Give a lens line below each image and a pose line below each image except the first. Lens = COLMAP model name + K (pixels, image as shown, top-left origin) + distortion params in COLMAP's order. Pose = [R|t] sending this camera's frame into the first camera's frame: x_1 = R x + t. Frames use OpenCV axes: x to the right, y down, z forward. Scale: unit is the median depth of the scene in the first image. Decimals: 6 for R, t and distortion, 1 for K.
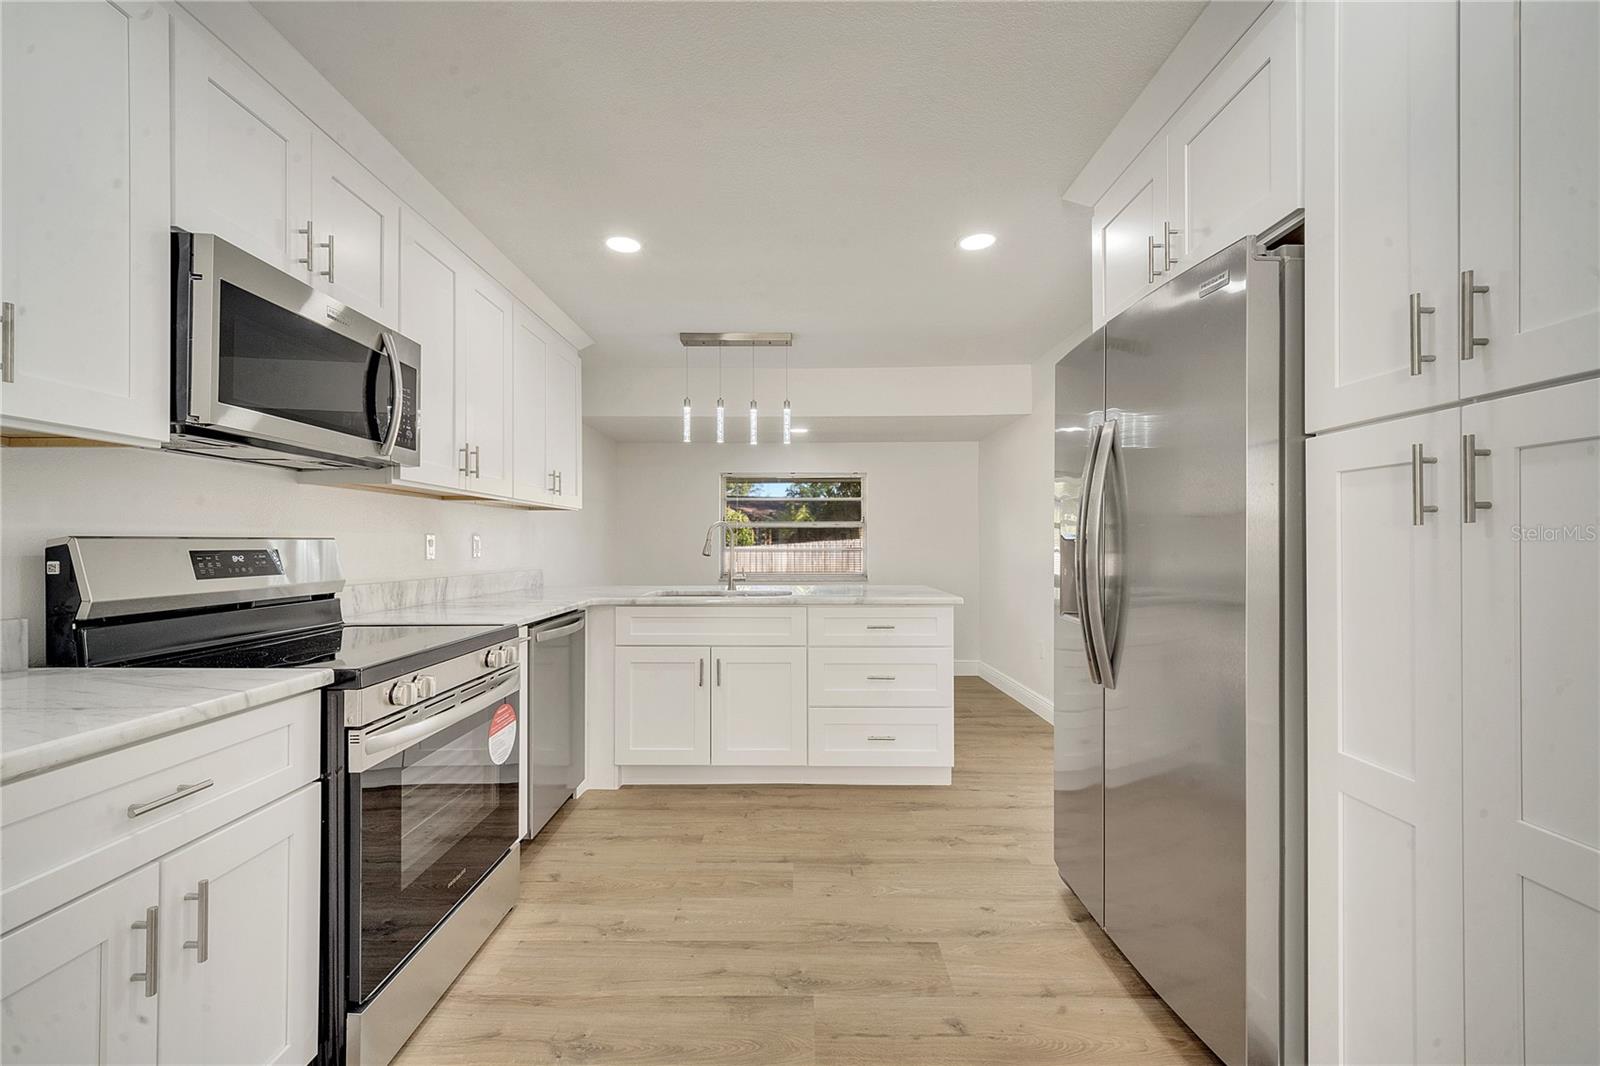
lens RADIAL K [[650.3, 0, 796.3], [0, 650.3, 539.3], [0, 0, 1]] dist [0.006375, -0.001937]
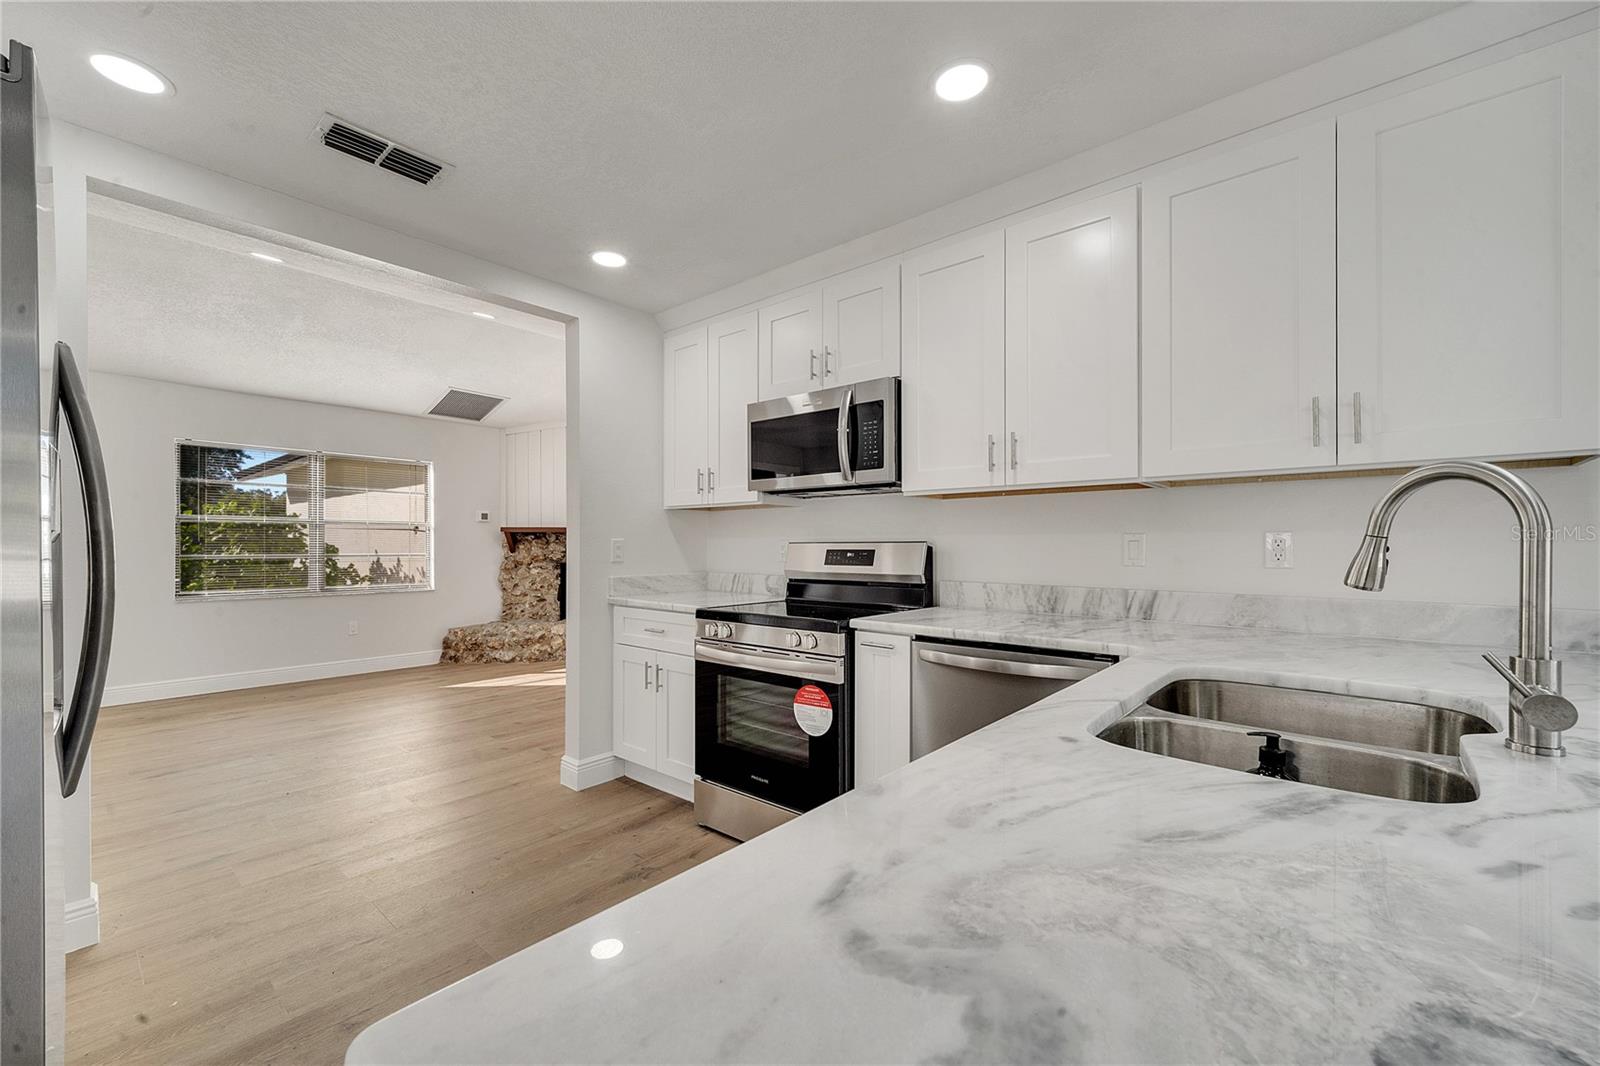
lens RADIAL K [[650.3, 0, 793.3], [0, 650.3, 544.7], [0, 0, 1]] dist [0.006375, -0.001937]
pose [[-0.651608, 0.003183, -0.758550, 0.525399], [0.007615, 0.999968, -0.002345, 0.007163], [0.758518, -0.007304, -0.651611, 2.020854]]
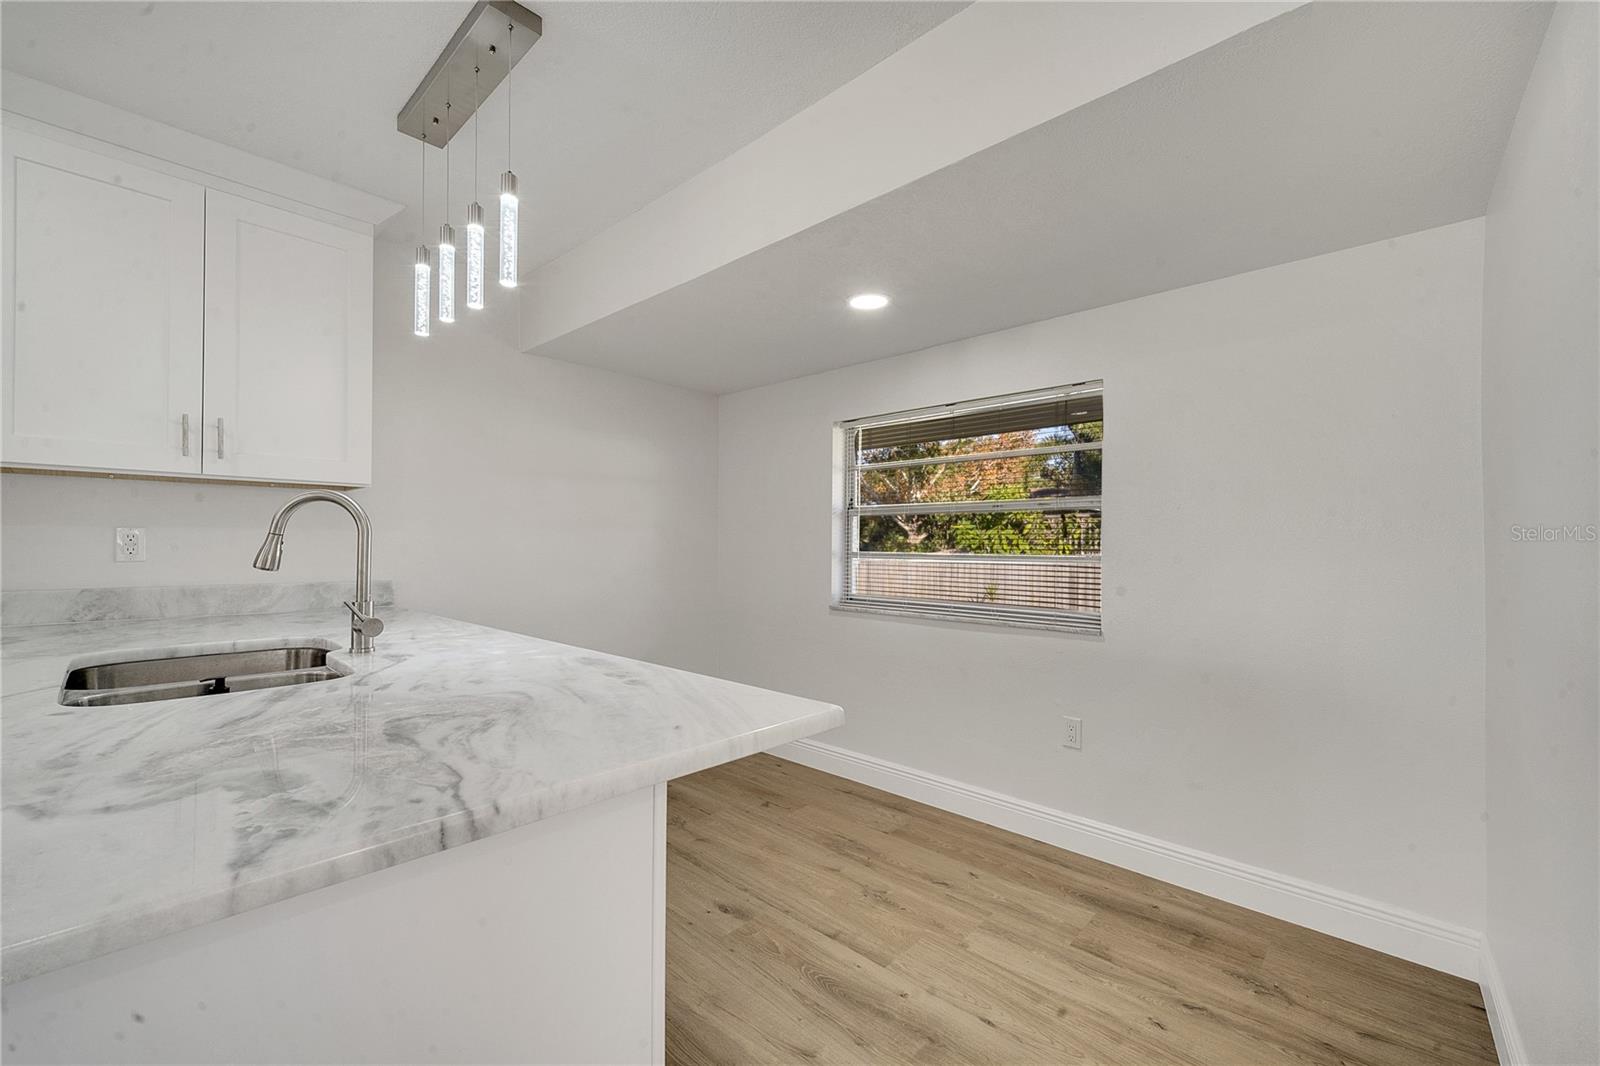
lens RADIAL K [[650.3, 0, 796.0], [0, 650.3, 537.6], [0, 0, 1]] dist [0.006375, -0.001937]
pose [[0.733084, -0.000330, -0.680138, 0.849738], [-0.003099, 0.999988, -0.003825, 0.008464], [0.680131, 0.004912, 0.733075, 1.866774]]
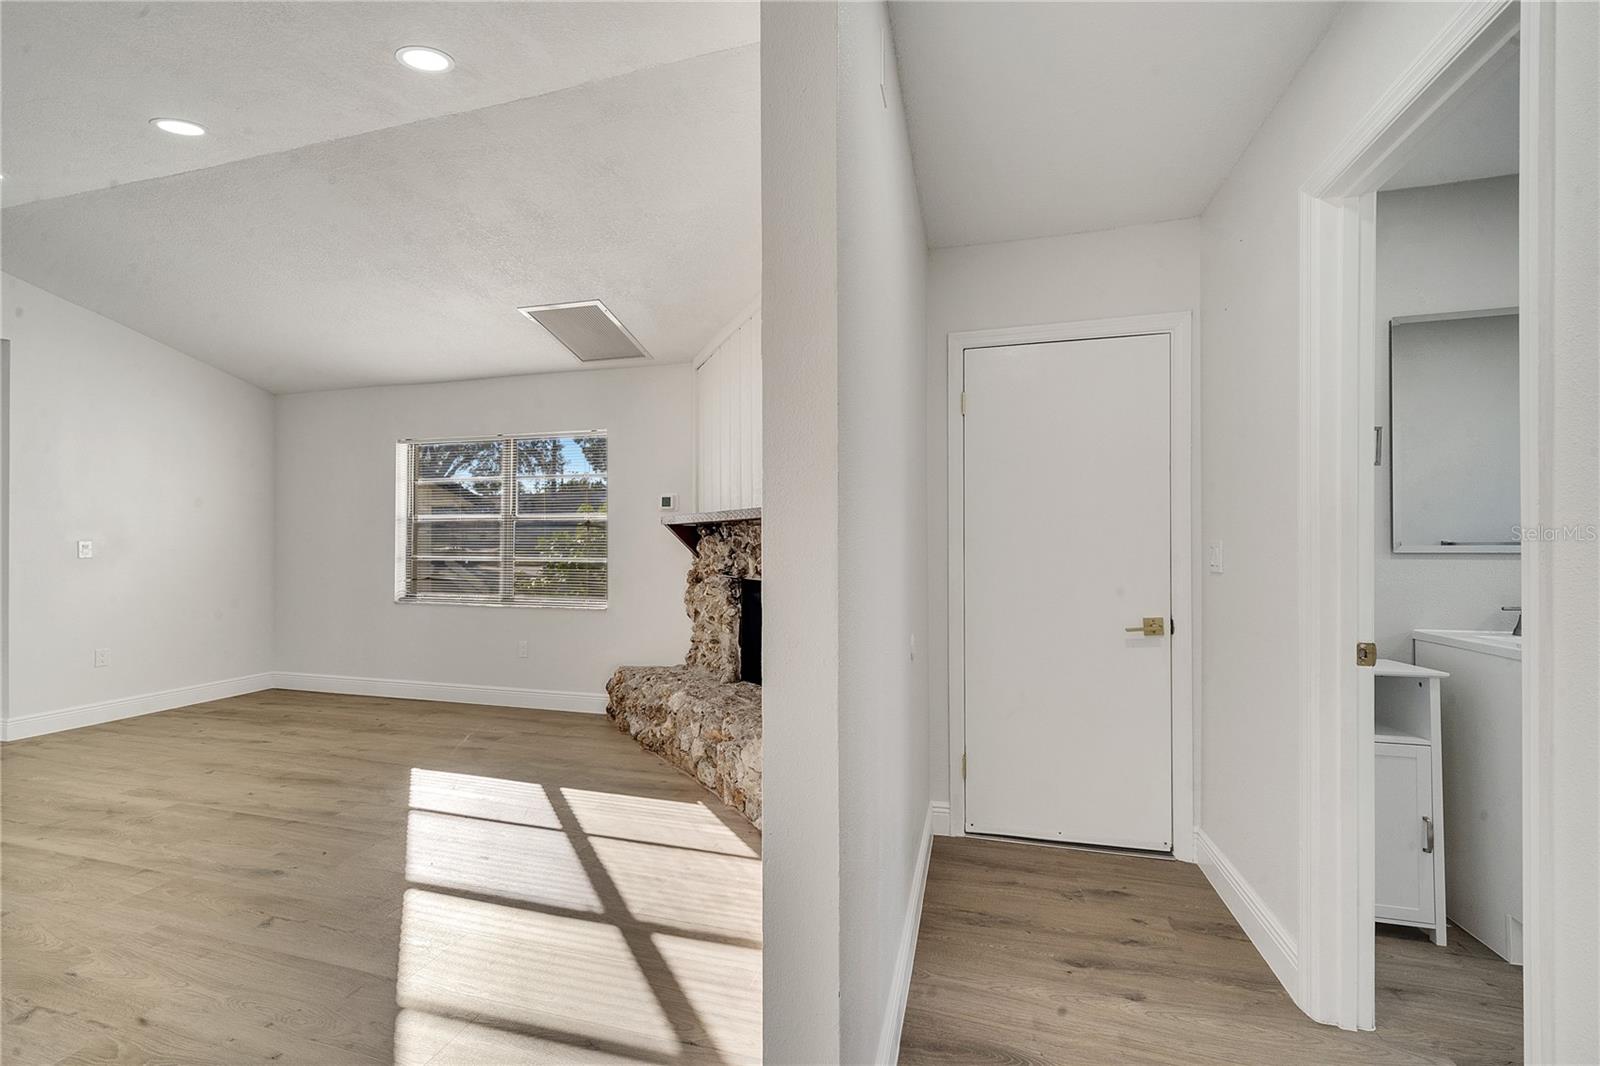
lens RADIAL K [[650.3, 0, 798.0], [0, 650.3, 543.9], [0, 0, 1]] dist [0.006375, -0.001937]
pose [[-0.966402, 0.002417, 0.257023, -2.412066], [-0.000182, 0.999949, -0.010089, 0.005719], [-0.257035, -0.009797, -0.966353, 0.358630]]
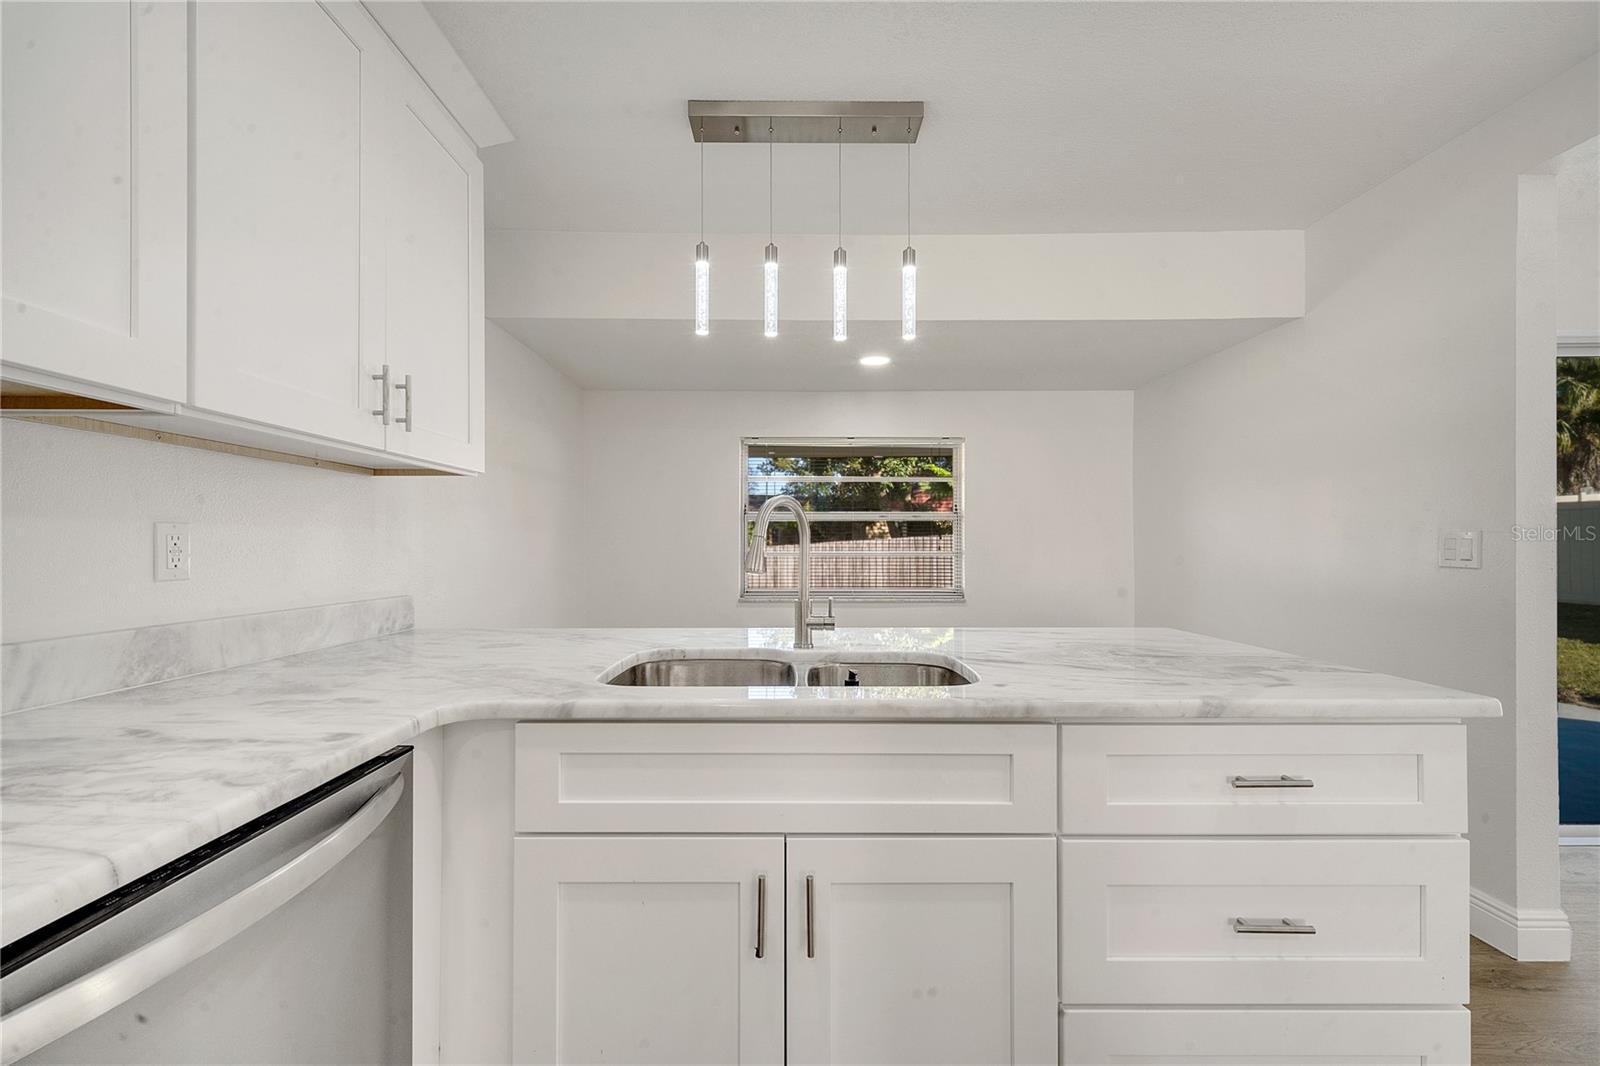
lens RADIAL K [[650.3, 0, 795.6], [0, 650.3, 544.0], [0, 0, 1]] dist [0.006375, -0.001937]
pose [[0.999906, 0.001592, 0.013621, -0.234068], [-0.001643, 0.999991, 0.003783, 0.007865], [-0.013615, -0.003805, 0.999900, 1.154144]]
